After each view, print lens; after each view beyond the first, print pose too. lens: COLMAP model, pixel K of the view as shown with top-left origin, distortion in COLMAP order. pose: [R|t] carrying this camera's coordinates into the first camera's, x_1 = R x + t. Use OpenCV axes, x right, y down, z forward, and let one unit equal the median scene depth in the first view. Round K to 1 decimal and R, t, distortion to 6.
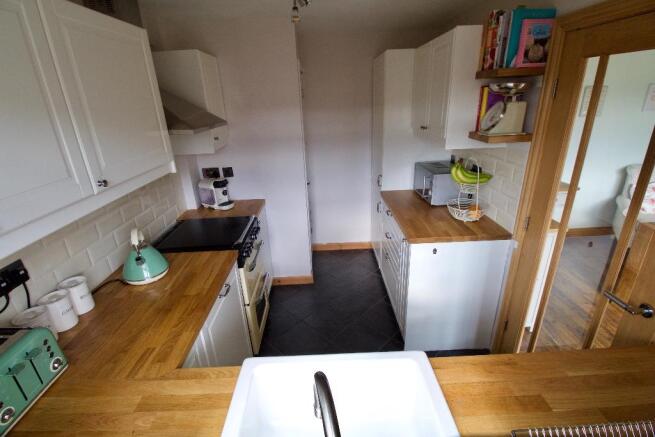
lens RADIAL K [[307.2, 0, 328.5], [0, 307.2, 217.9], [0, 0, 1]] dist [-0.003933, -0.003375]
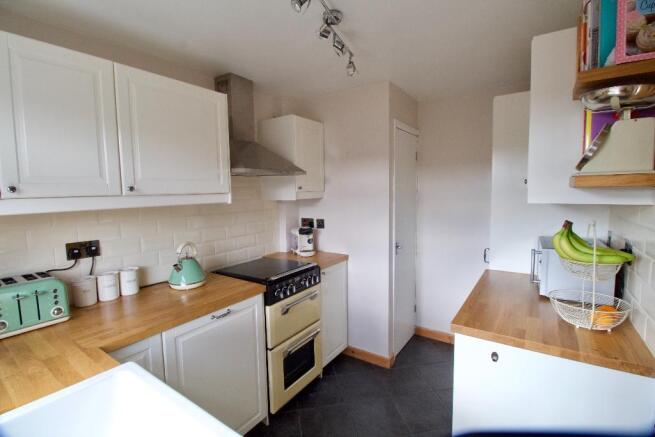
lens RADIAL K [[307.2, 0, 328.5], [0, 307.2, 216.8], [0, 0, 1]] dist [-0.003933, -0.003375]
pose [[0.808743, 0.076580, -0.583155, 0.424288], [-0.230556, 0.953414, -0.194542, 0.036868], [0.541090, 0.291784, 0.788723, 0.242114]]
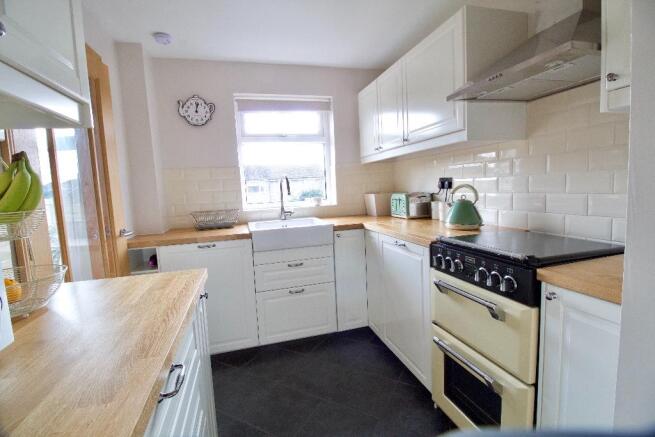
lens RADIAL K [[307.2, 0, 327.2], [0, 307.2, 214.5], [0, 0, 1]] dist [-0.003933, -0.003375]
pose [[-0.967529, 0.105607, -0.229638, 0.154746], [-0.009571, 0.892571, 0.450806, -0.321938], [0.252577, 0.438366, -0.862578, 1.558249]]
